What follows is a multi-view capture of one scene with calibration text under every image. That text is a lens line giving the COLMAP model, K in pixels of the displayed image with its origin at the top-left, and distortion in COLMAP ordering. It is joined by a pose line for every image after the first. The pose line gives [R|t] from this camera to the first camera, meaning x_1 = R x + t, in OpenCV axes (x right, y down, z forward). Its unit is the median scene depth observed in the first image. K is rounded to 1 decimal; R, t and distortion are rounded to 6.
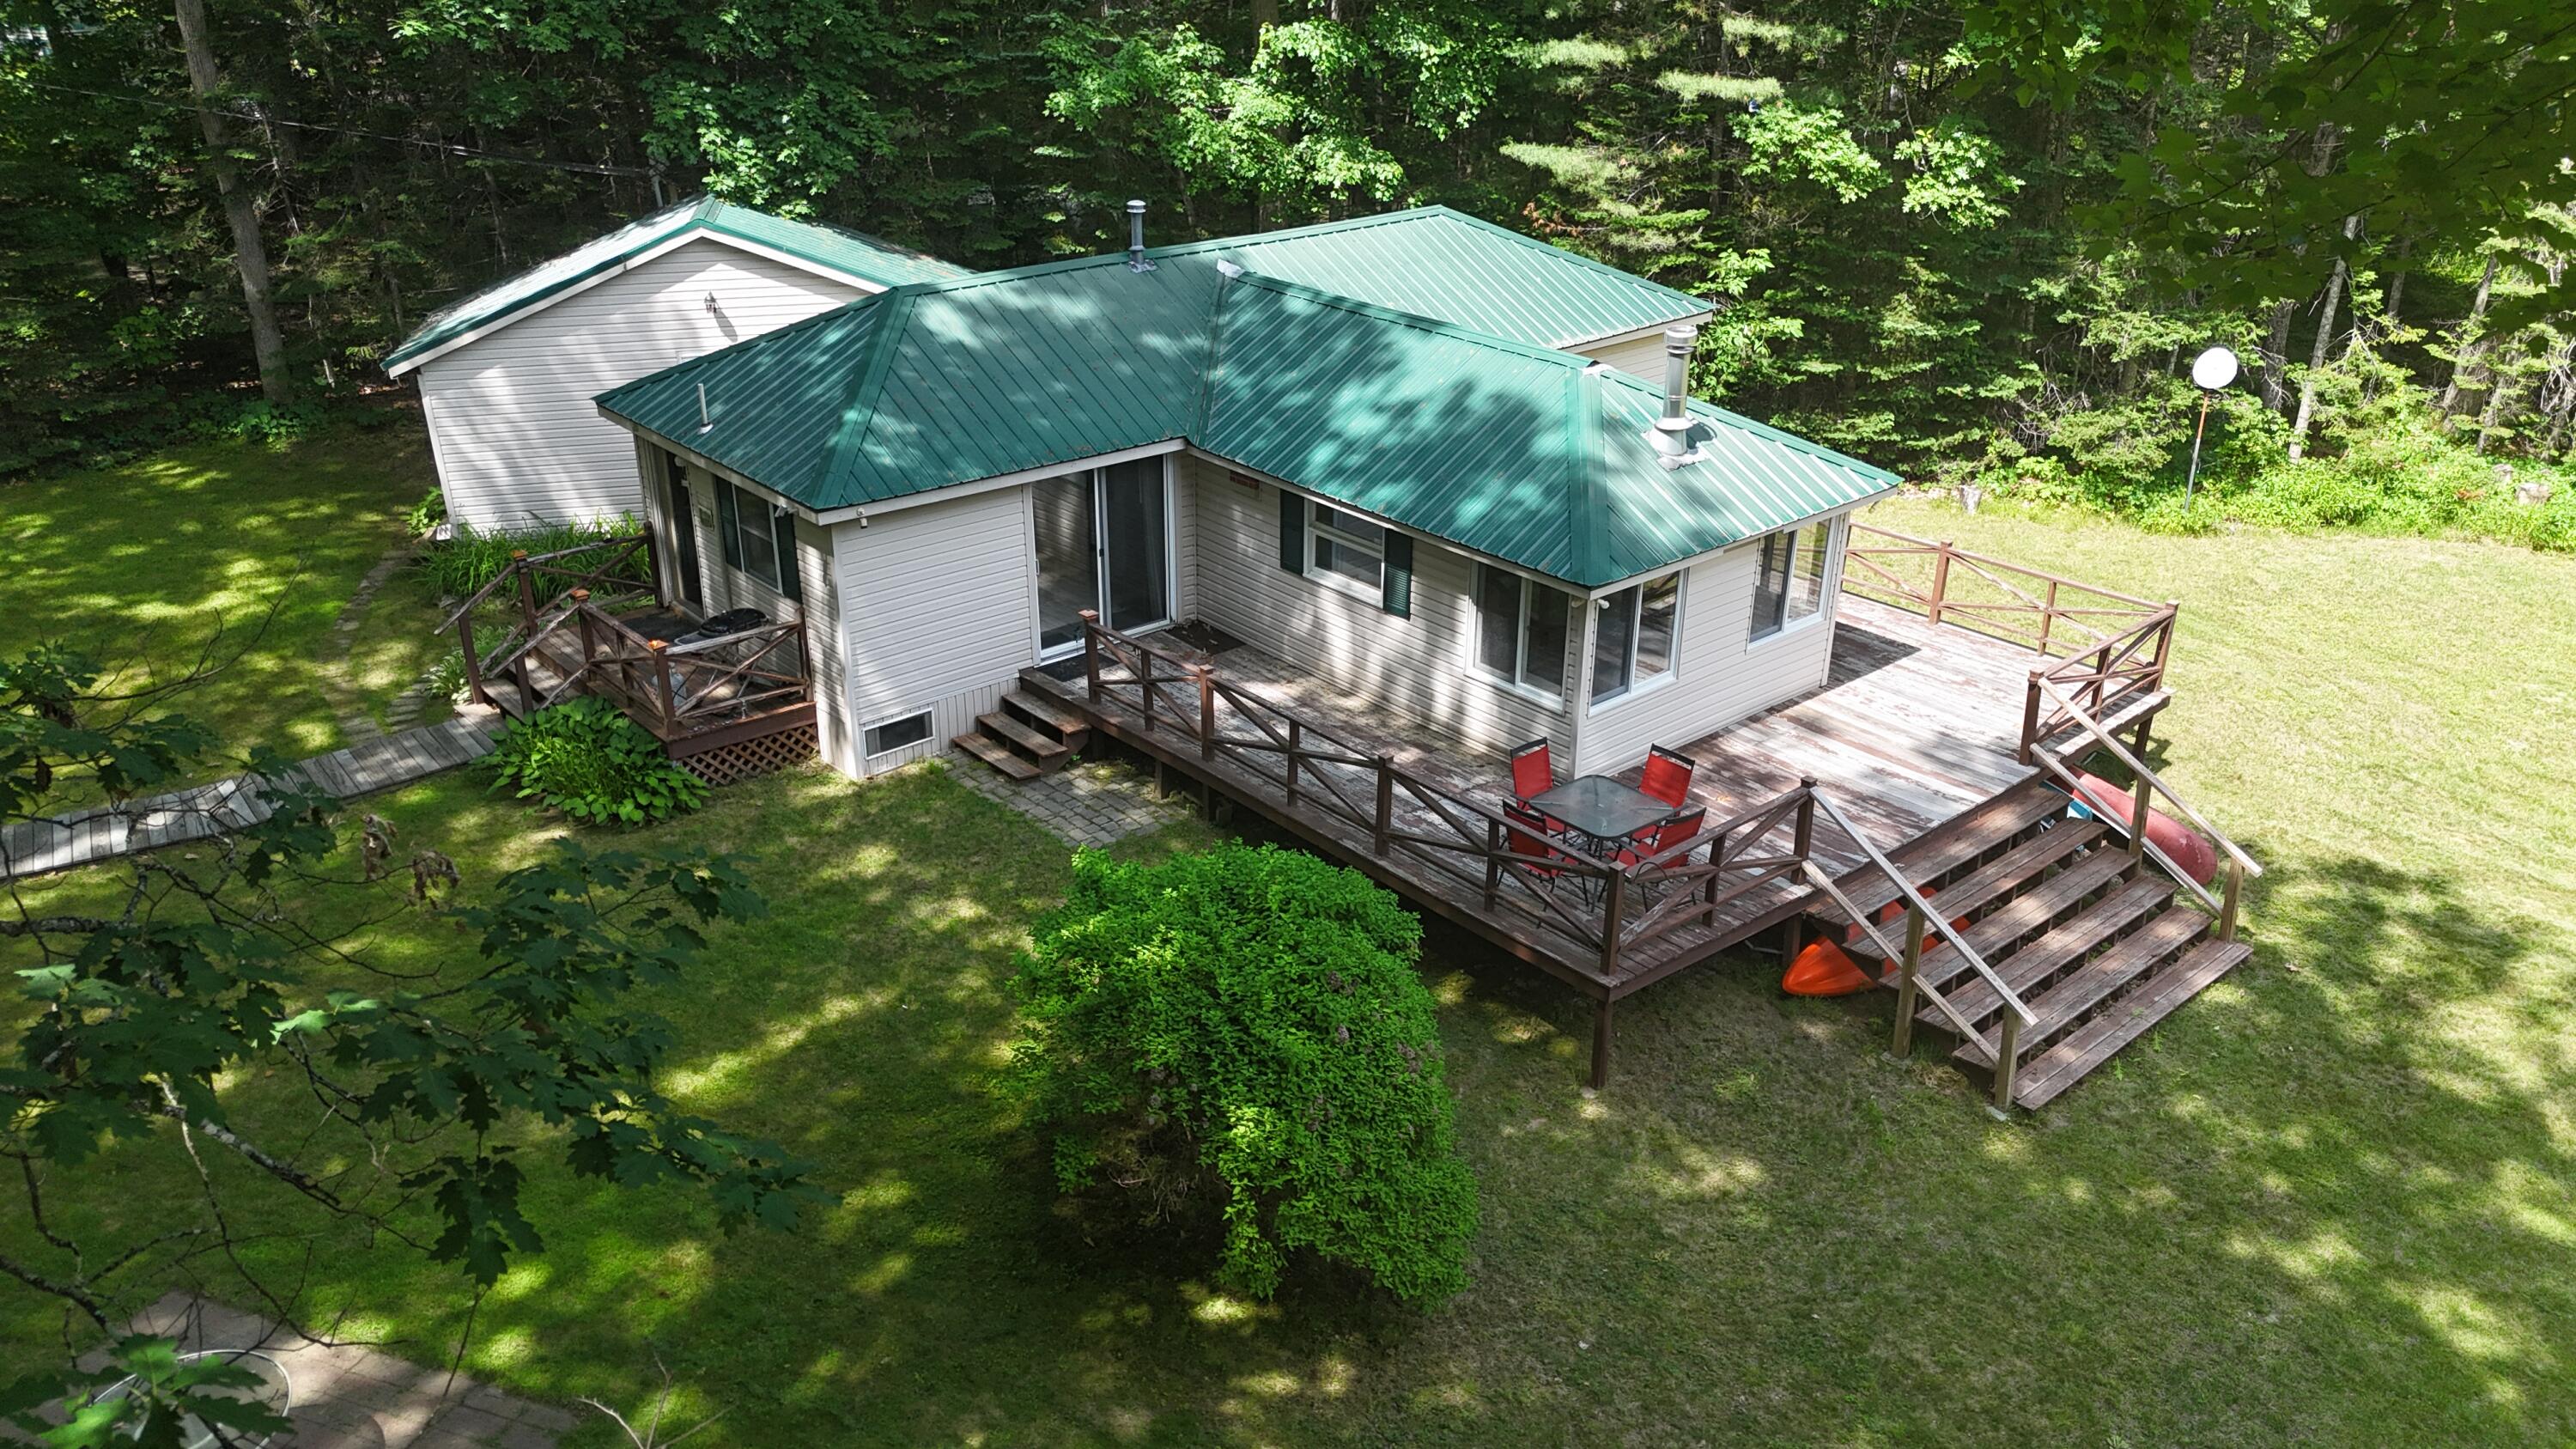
lens RADIAL K [[1857.8, 0, 1298.1], [0, 1857.8, 726.6], [0, 0, 1]] dist [0.000164, -0.002808]
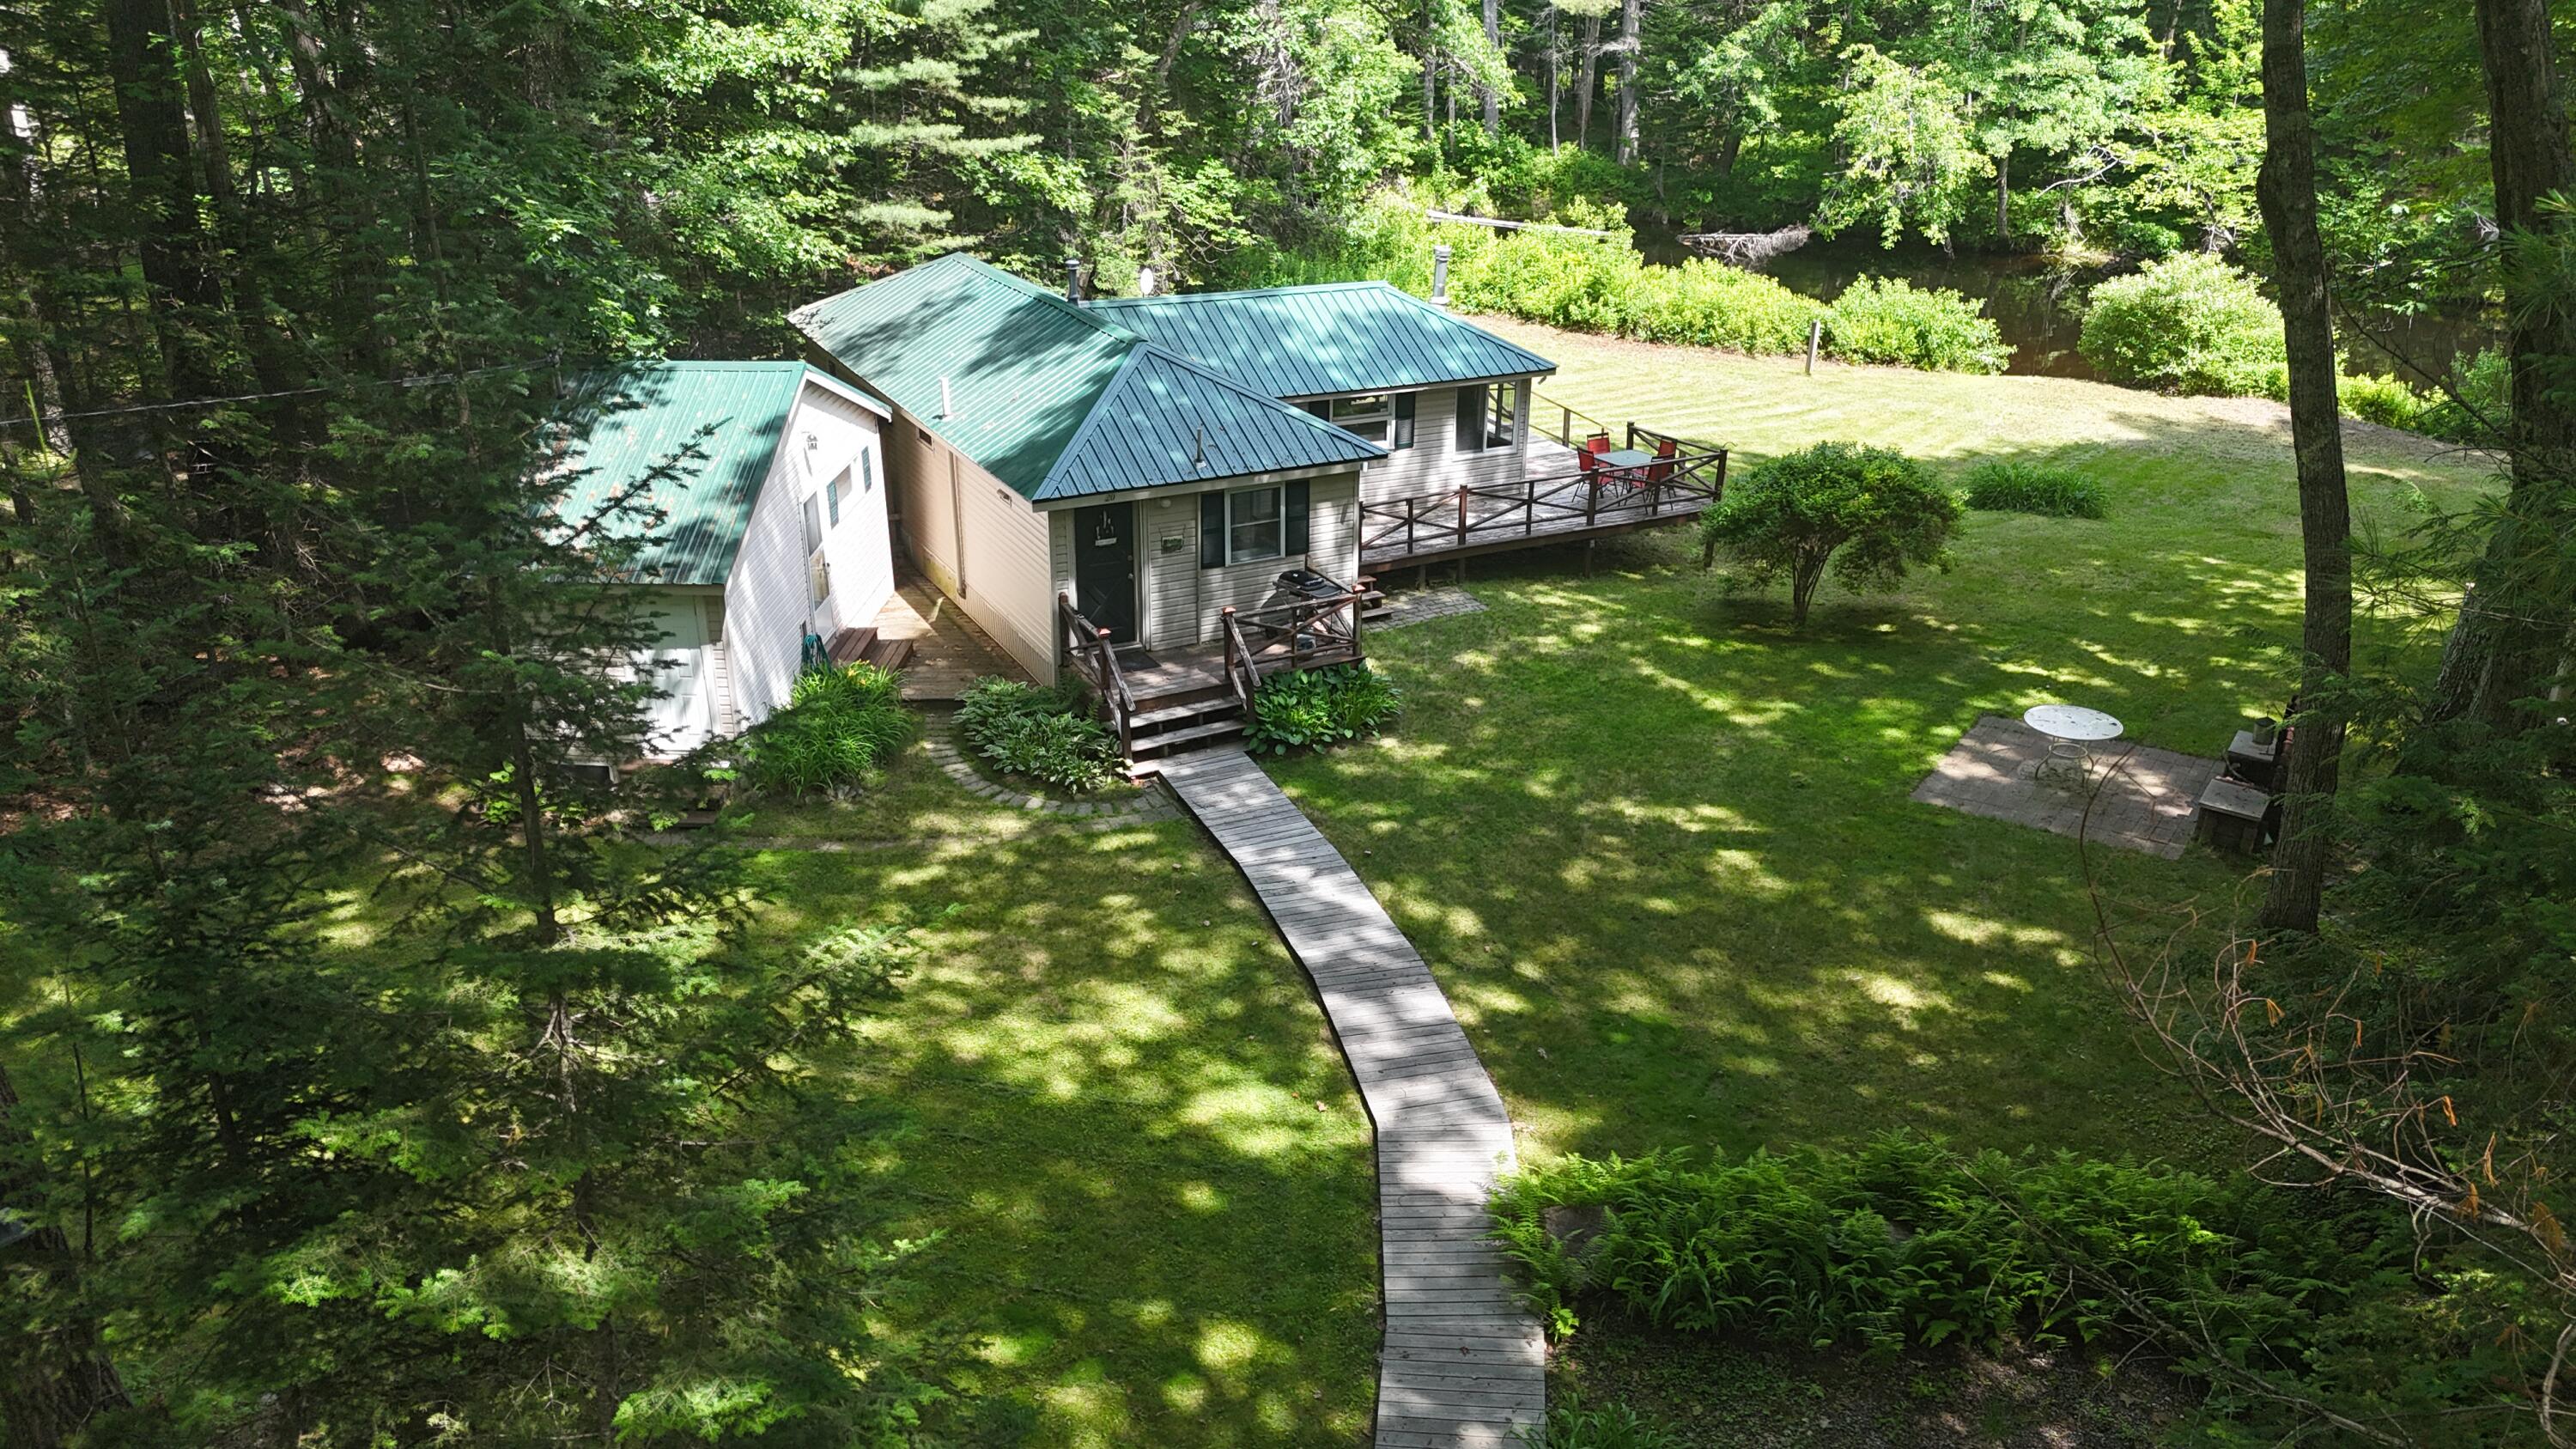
lens RADIAL K [[1857.8, 0, 1298.1], [0, 1857.8, 726.6], [0, 0, 1]] dist [0.000164, -0.002808]
pose [[0.258408, -0.382190, 0.887218, -1.578369], [0.402752, 0.877409, 0.260661, -0.321440], [-0.878075, 0.289972, 0.380657, 0.547761]]
